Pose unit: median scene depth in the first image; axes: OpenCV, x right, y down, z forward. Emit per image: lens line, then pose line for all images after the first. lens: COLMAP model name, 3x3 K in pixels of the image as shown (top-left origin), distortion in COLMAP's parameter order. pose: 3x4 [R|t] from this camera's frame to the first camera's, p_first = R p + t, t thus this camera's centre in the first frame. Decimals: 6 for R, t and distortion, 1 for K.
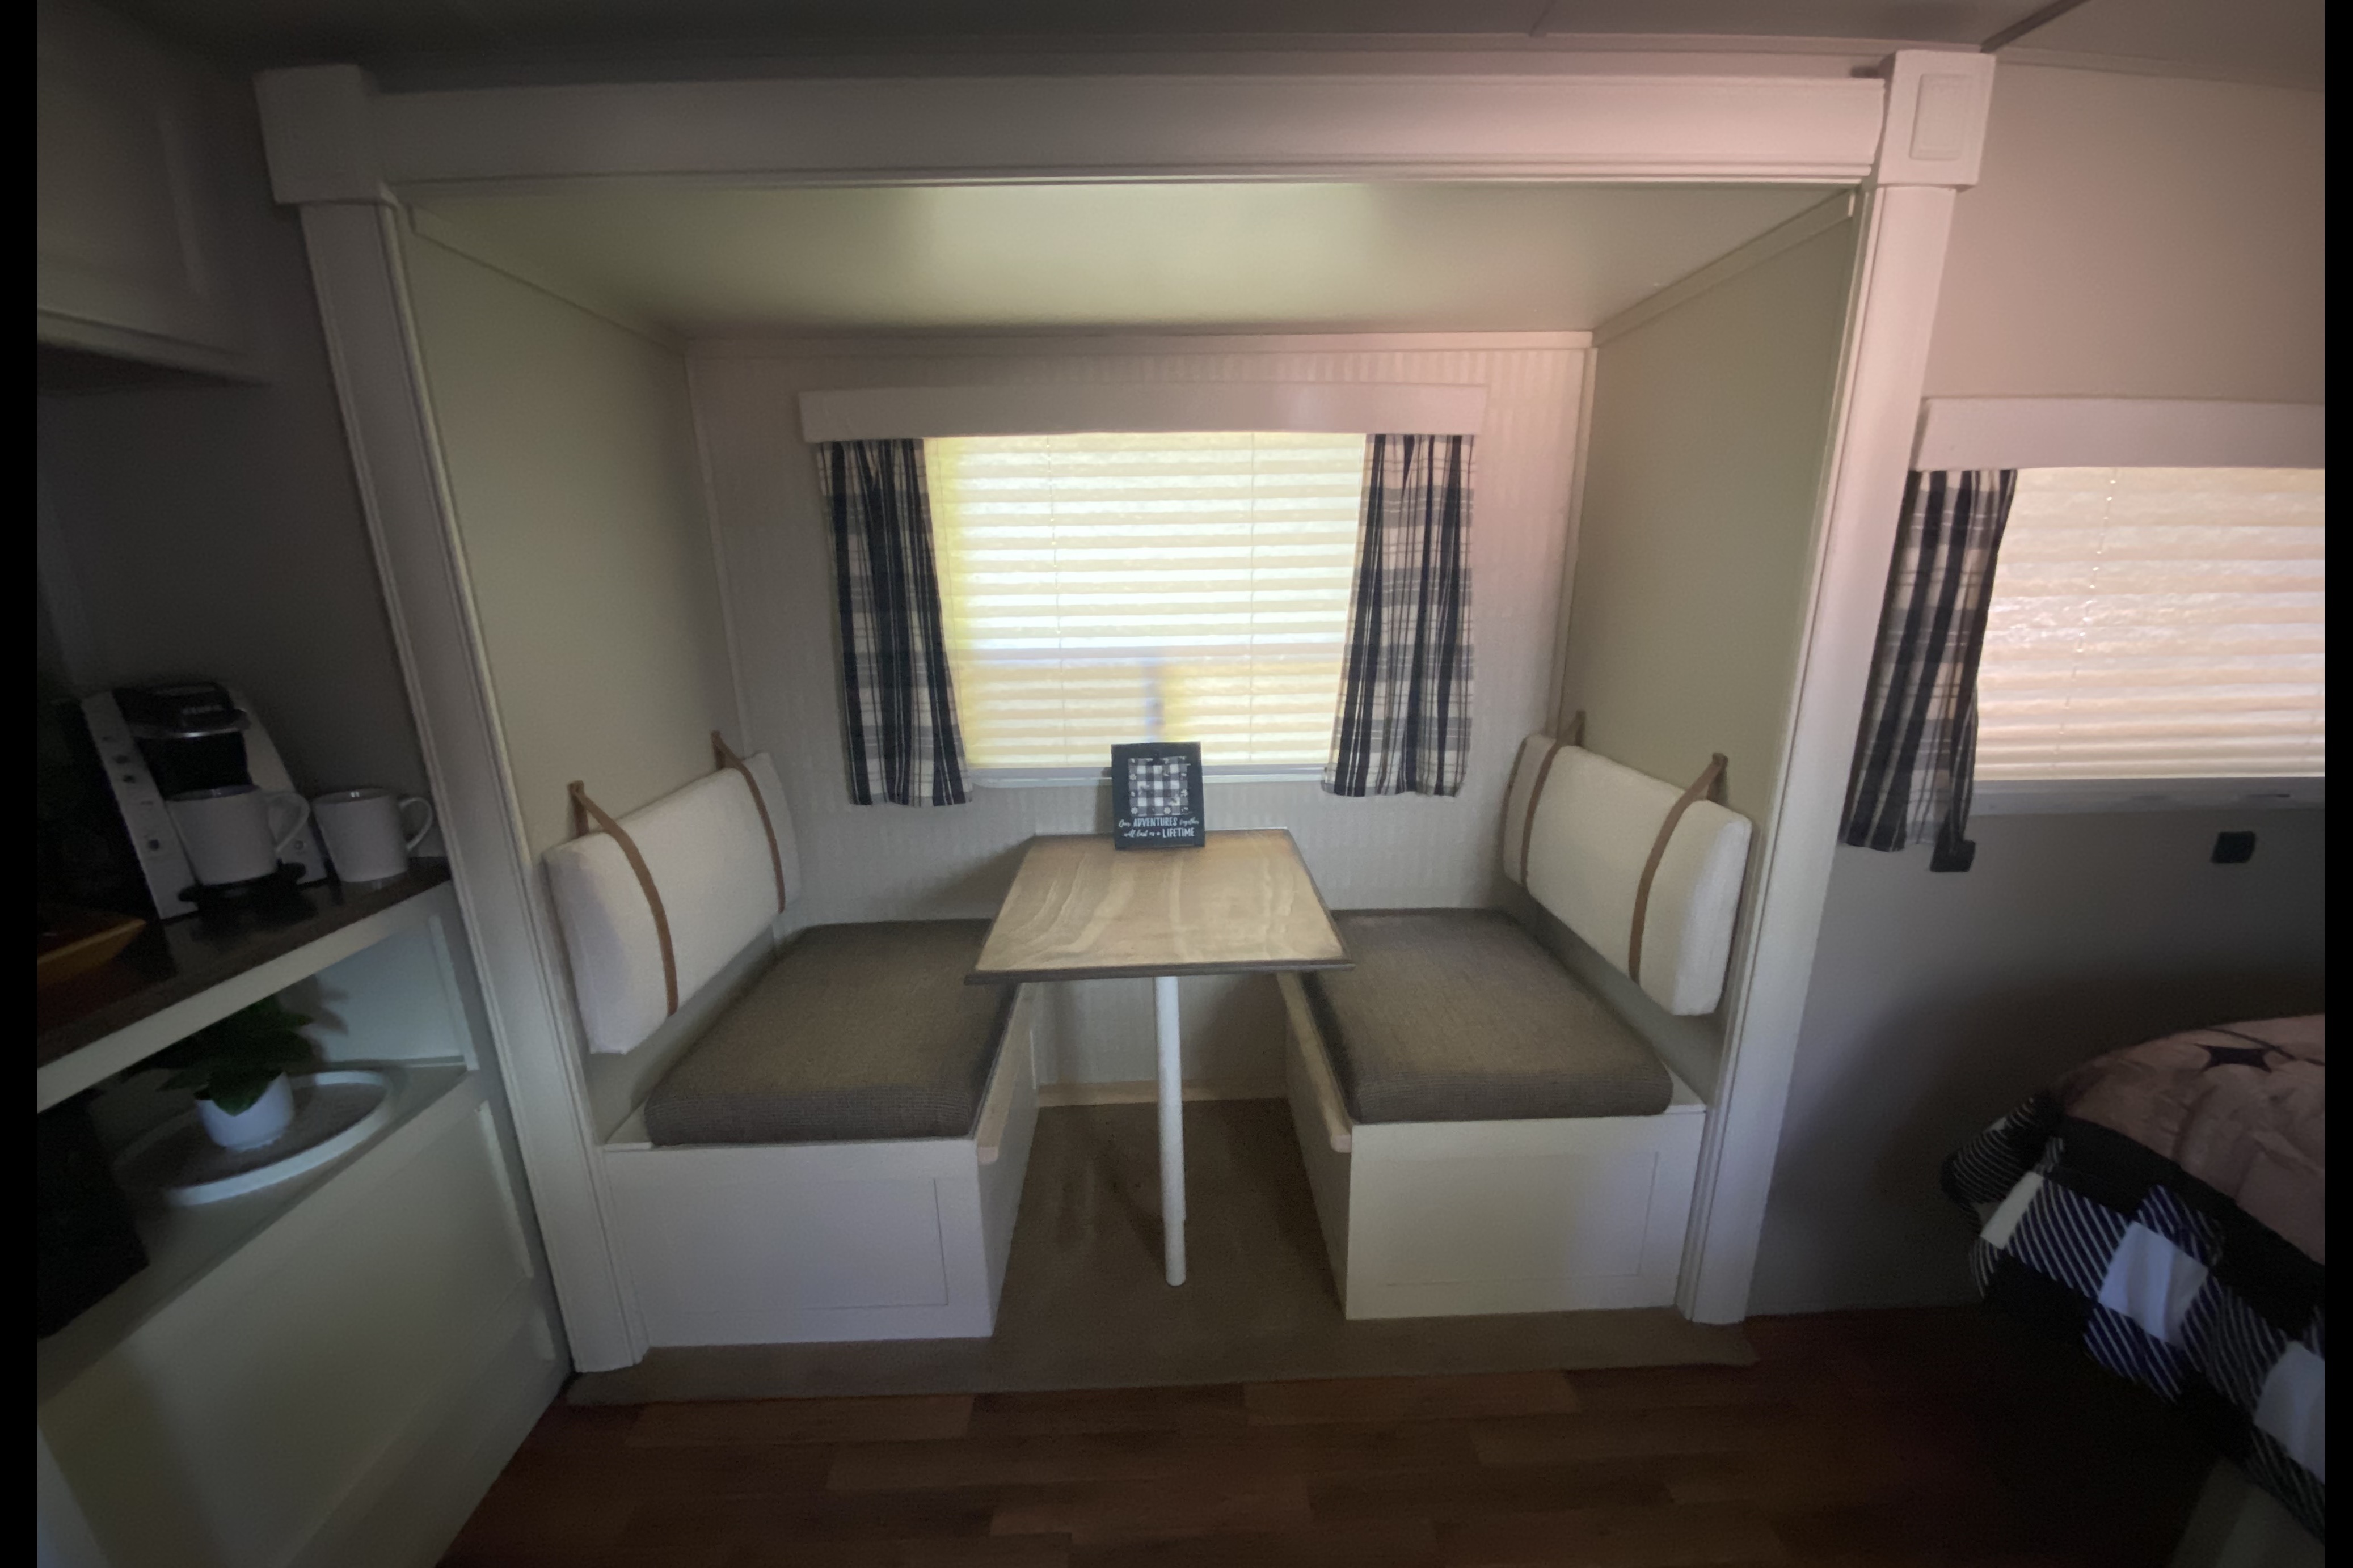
lens RADIAL K [[940.7, 0, 1178.2], [0, 940.7, 873.5], [0, 0, 1]] dist [0.049692, -0.038358]
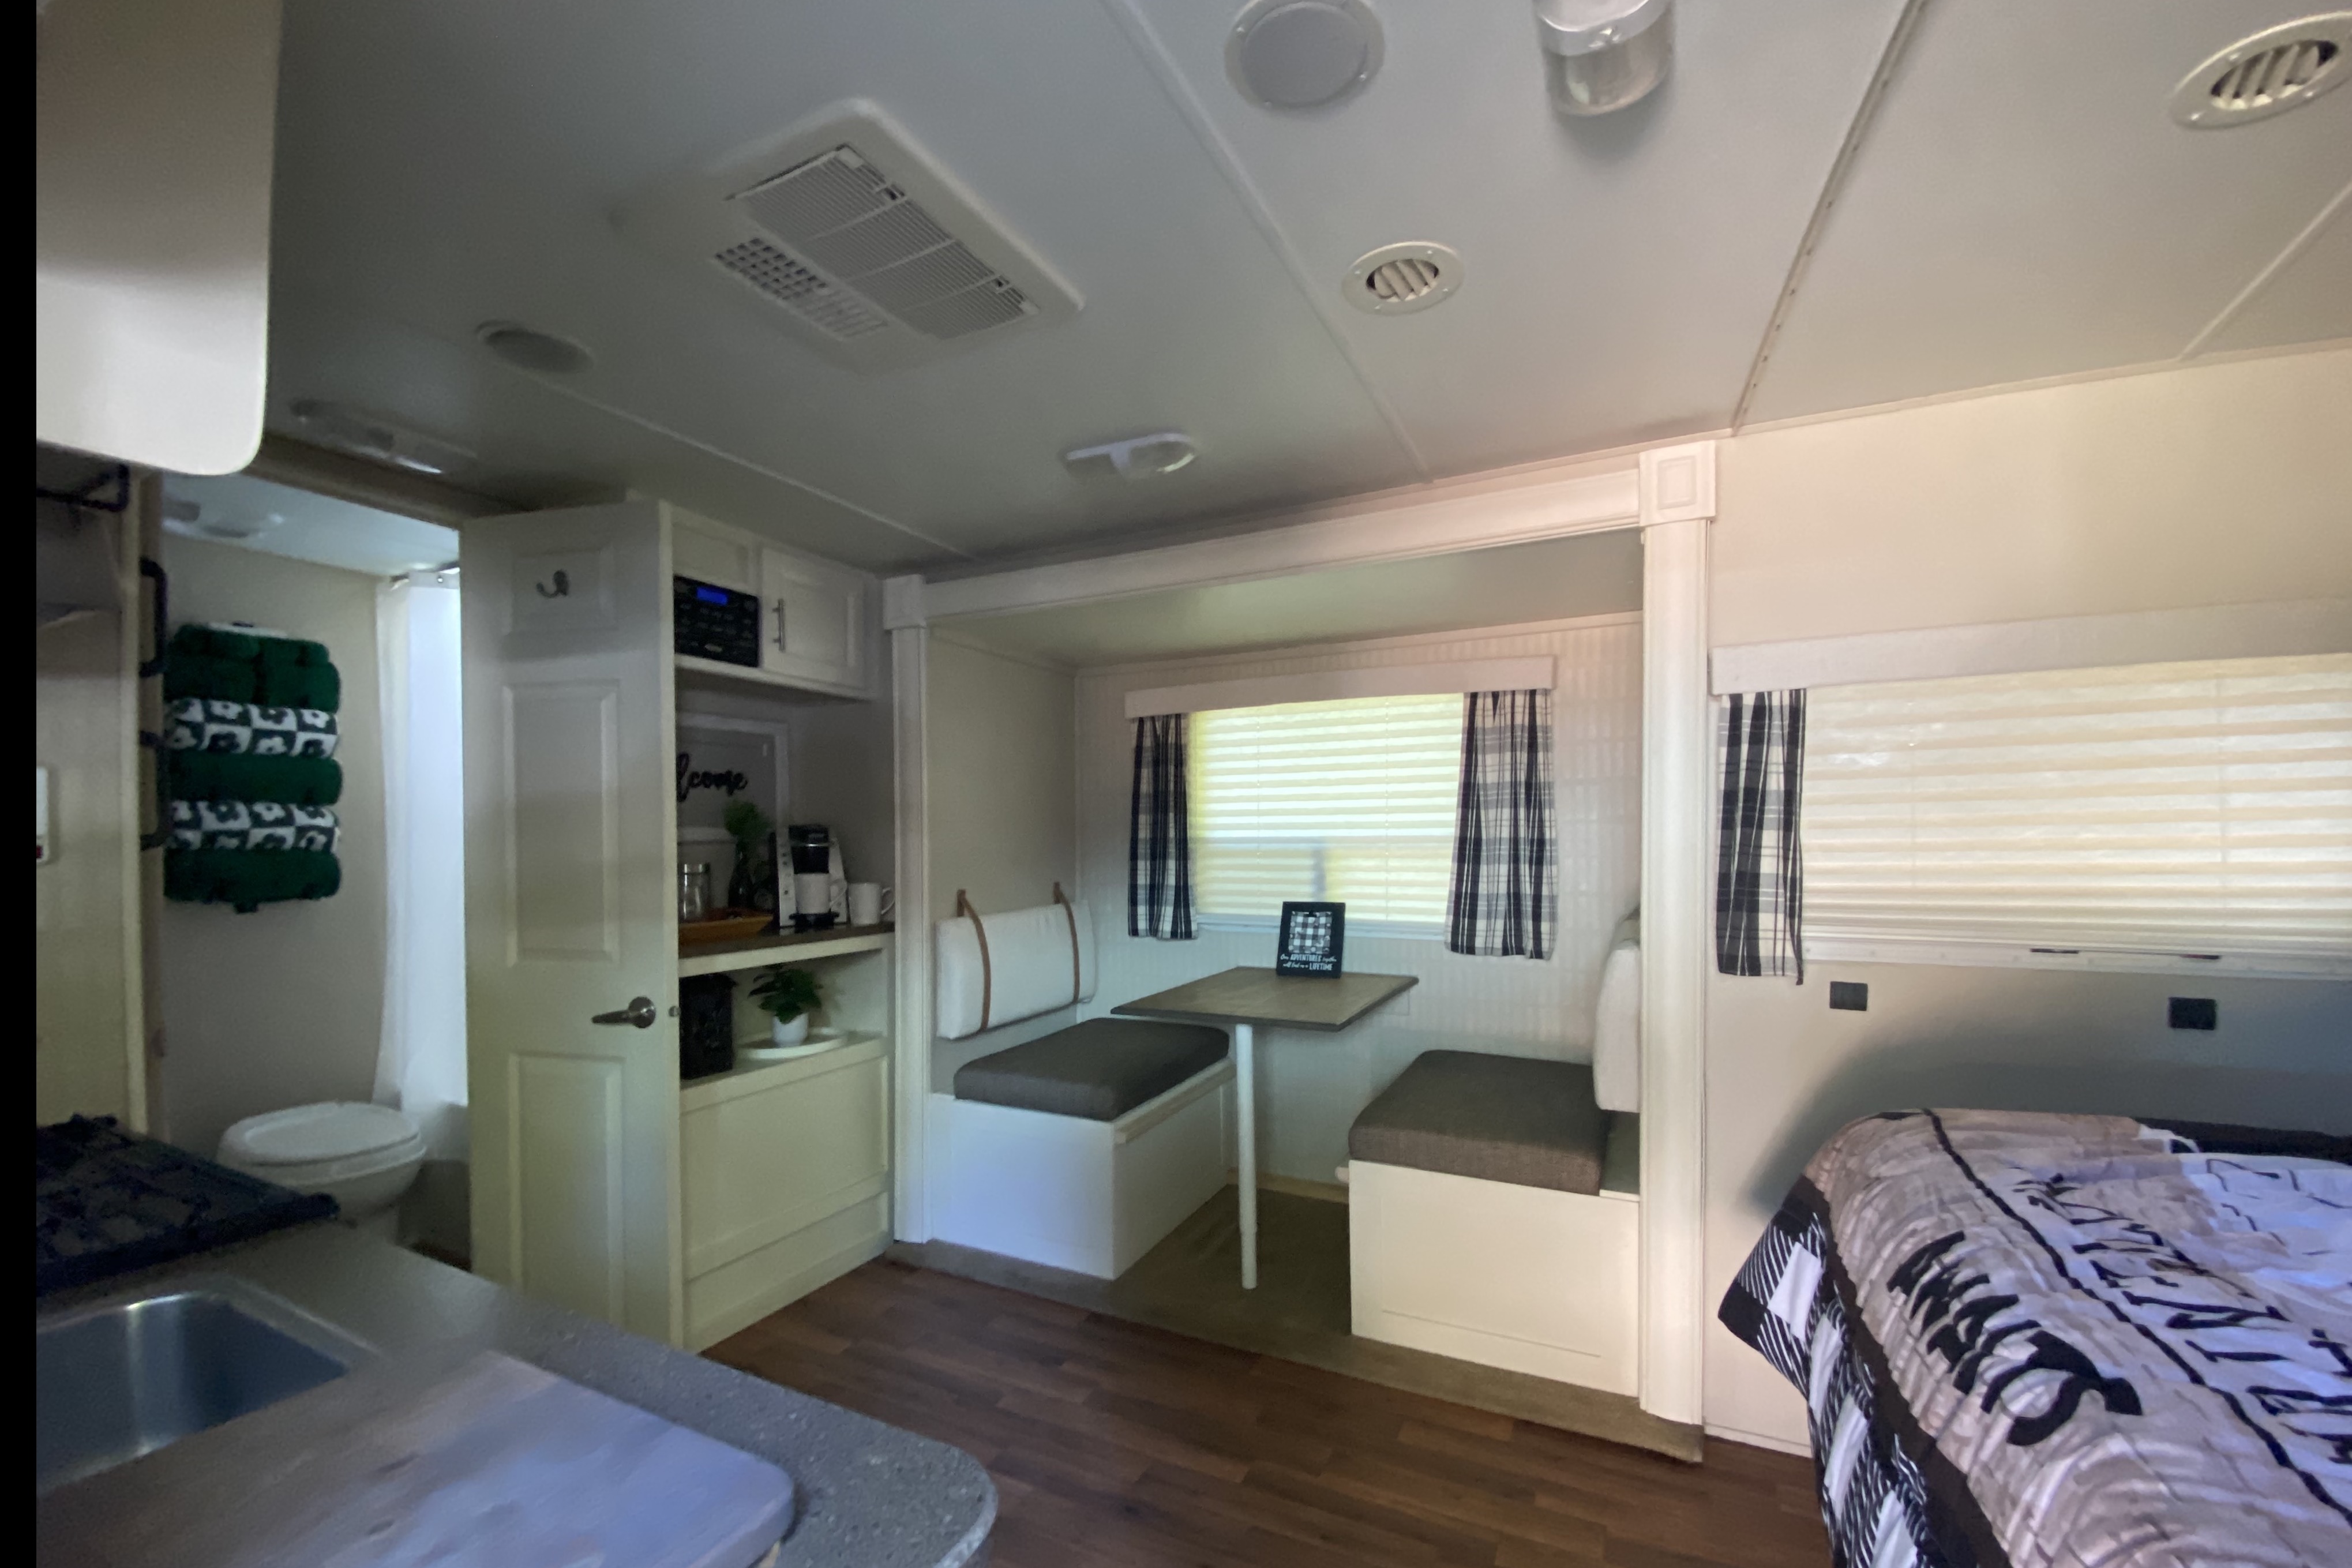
lens RADIAL K [[940.4, 0, 1177.7], [0, 940.4, 873.5], [0, 0, 1]] dist [0.049692, -0.038358]
pose [[0.877537, 0.030652, -0.478528, 0.488398], [-0.154854, 0.962598, -0.222316, 0.169729], [0.453816, 0.269193, 0.849462, -0.306081]]
